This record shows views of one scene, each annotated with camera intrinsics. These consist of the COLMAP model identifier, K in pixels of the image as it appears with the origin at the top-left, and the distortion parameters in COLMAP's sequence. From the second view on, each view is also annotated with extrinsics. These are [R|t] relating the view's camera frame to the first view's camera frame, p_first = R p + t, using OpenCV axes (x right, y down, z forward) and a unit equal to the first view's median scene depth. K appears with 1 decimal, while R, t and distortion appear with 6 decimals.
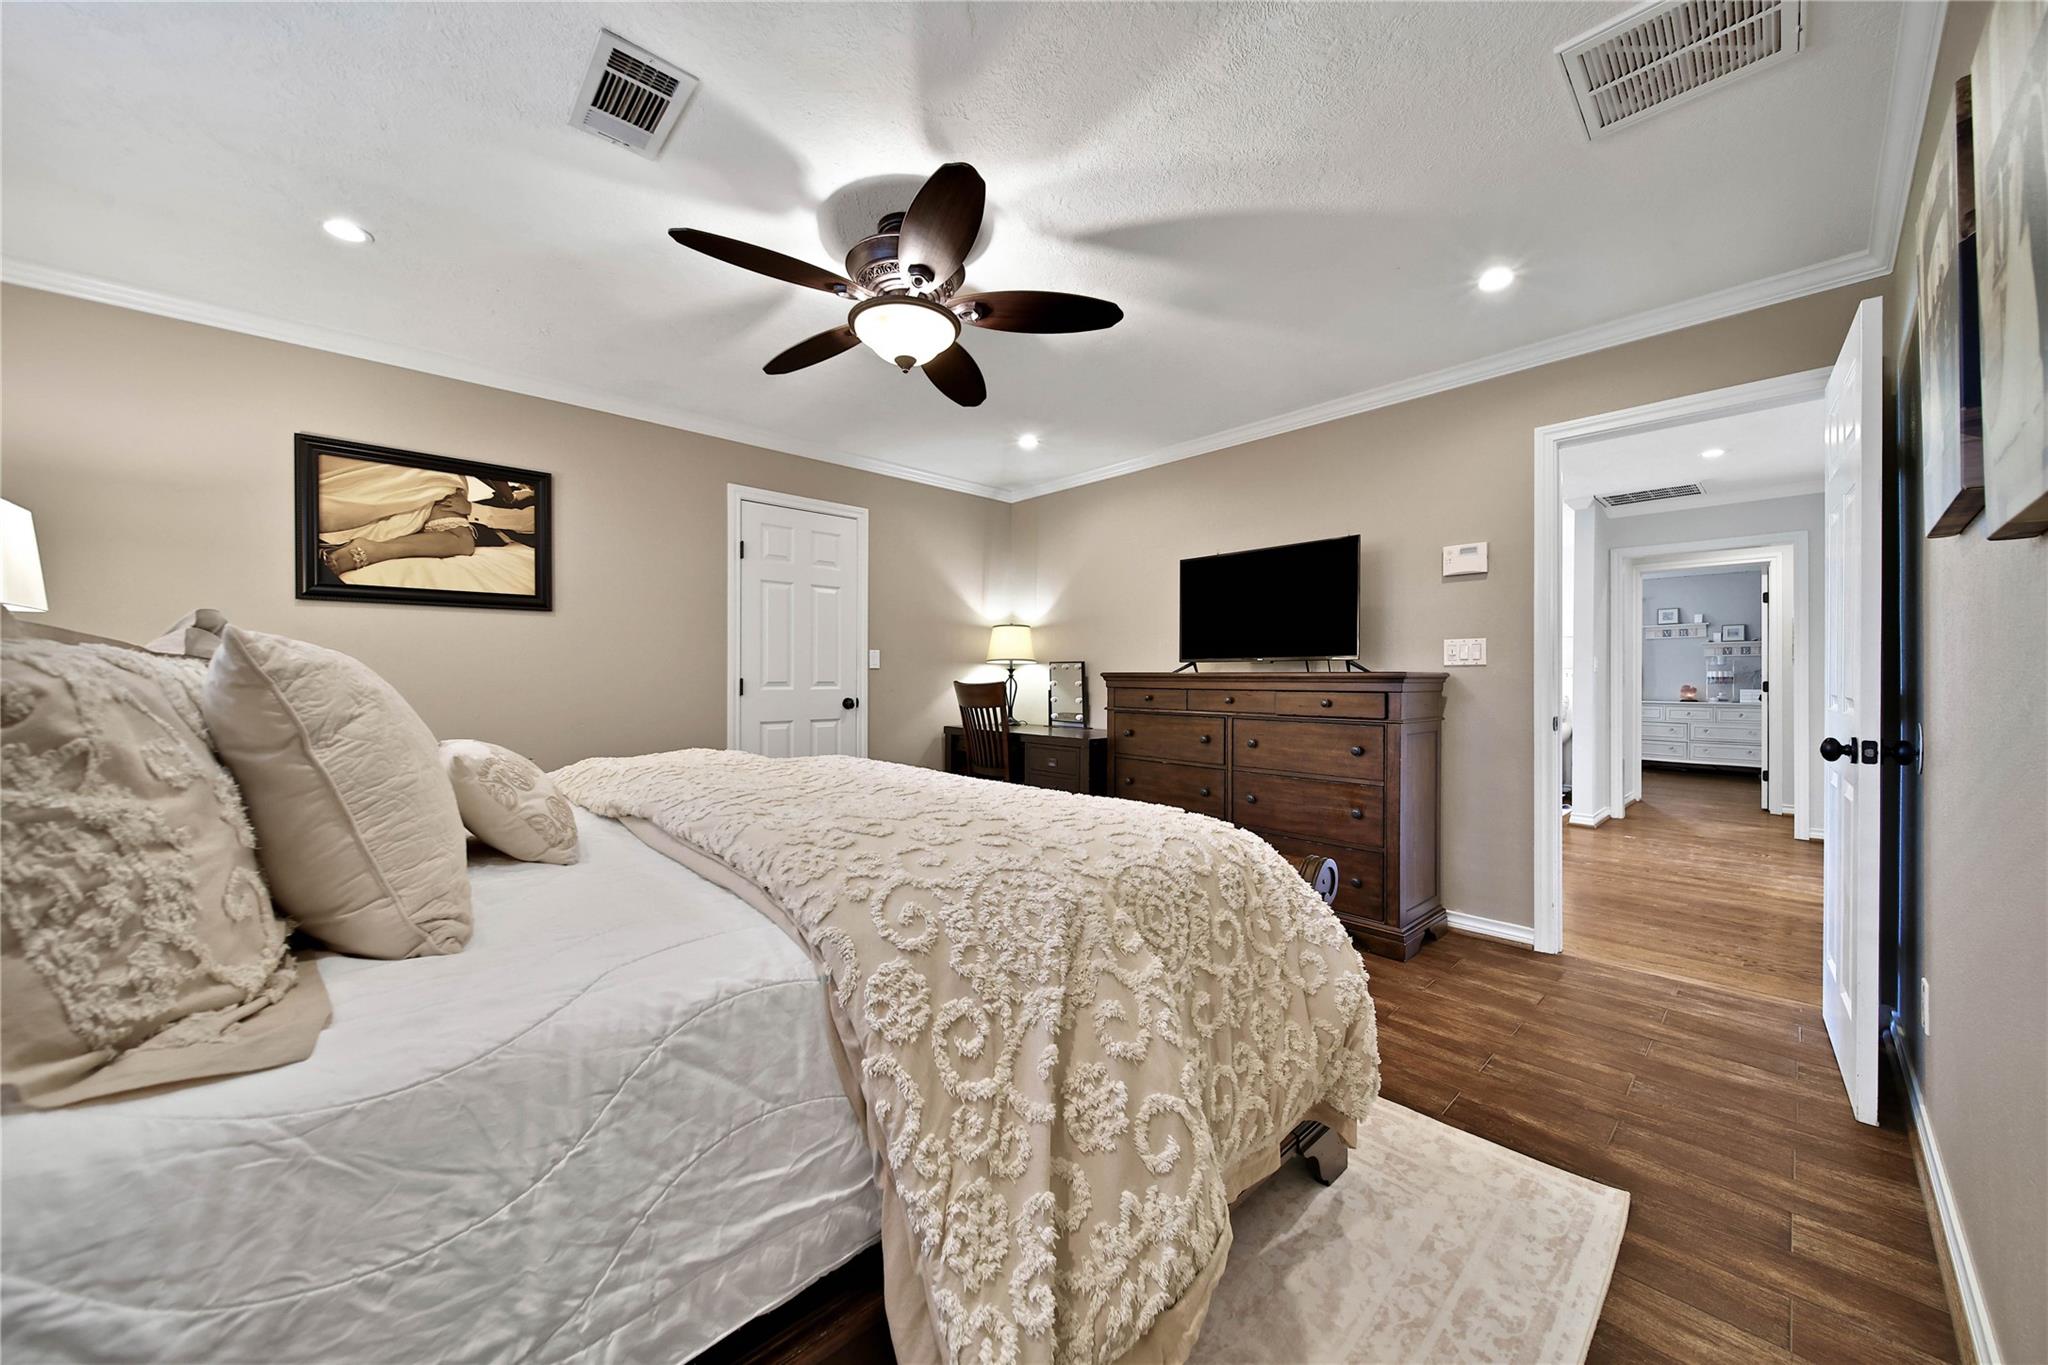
lens RADIAL K [[719.0, 0, 1019.5], [0, 719.0, 675.0], [0, 0, 1]] dist [-0.002022, -0.001452]
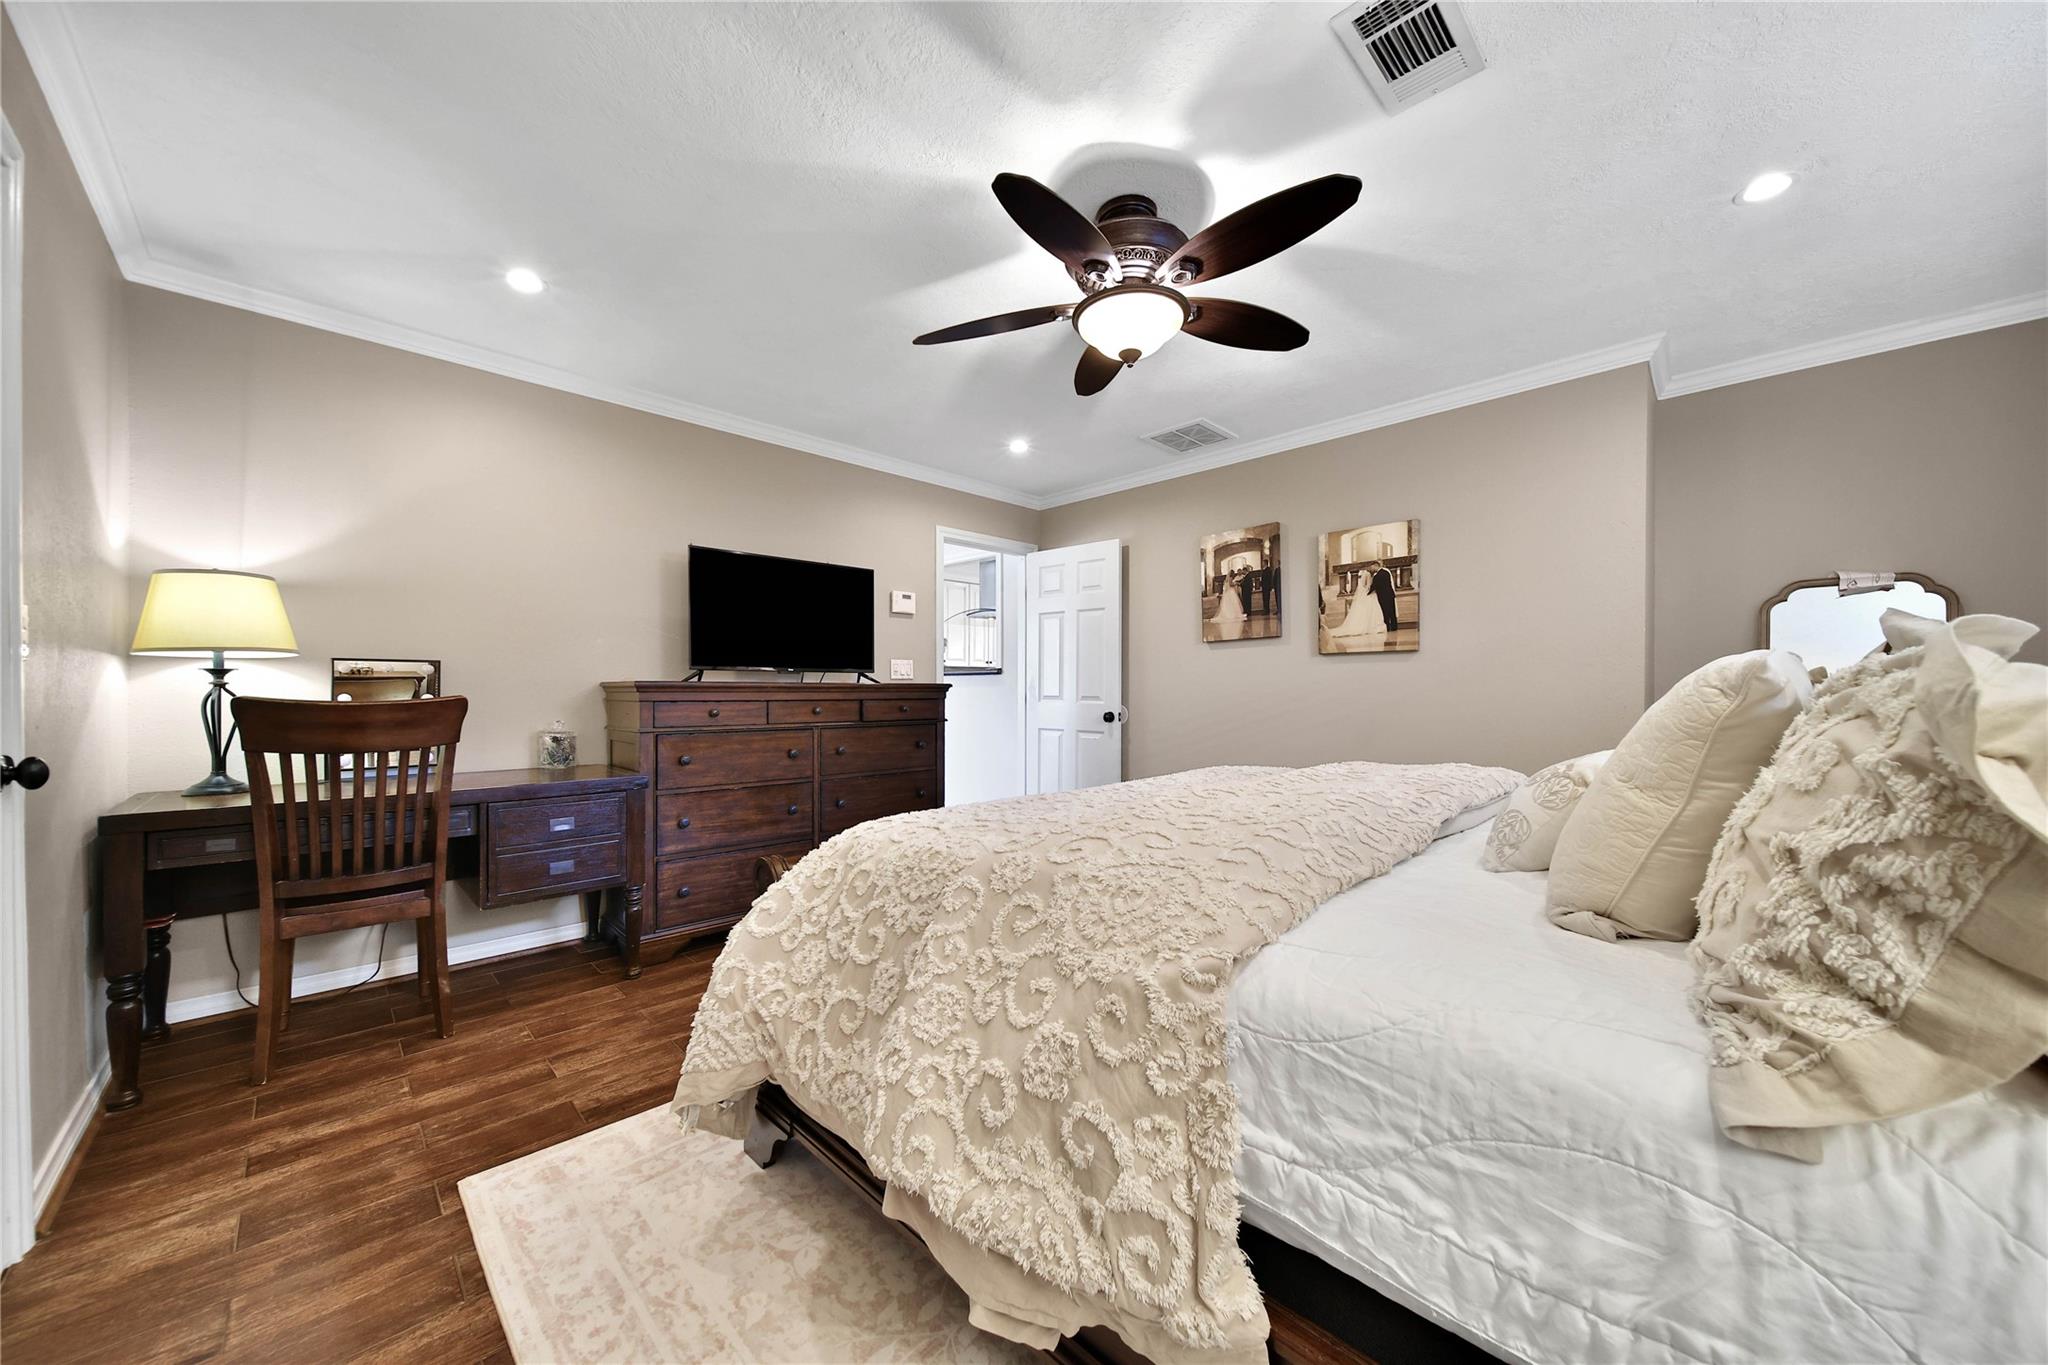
lens RADIAL K [[719.0, 0, 1018.8], [0, 719.0, 694.0], [0, 0, 1]] dist [-0.002022, -0.001452]
pose [[-0.032974, -0.009806, 0.999408, -0.735483], [-0.005026, 0.999941, 0.009646, 0.000399], [-0.999444, -0.004705, -0.033021, 0.781733]]
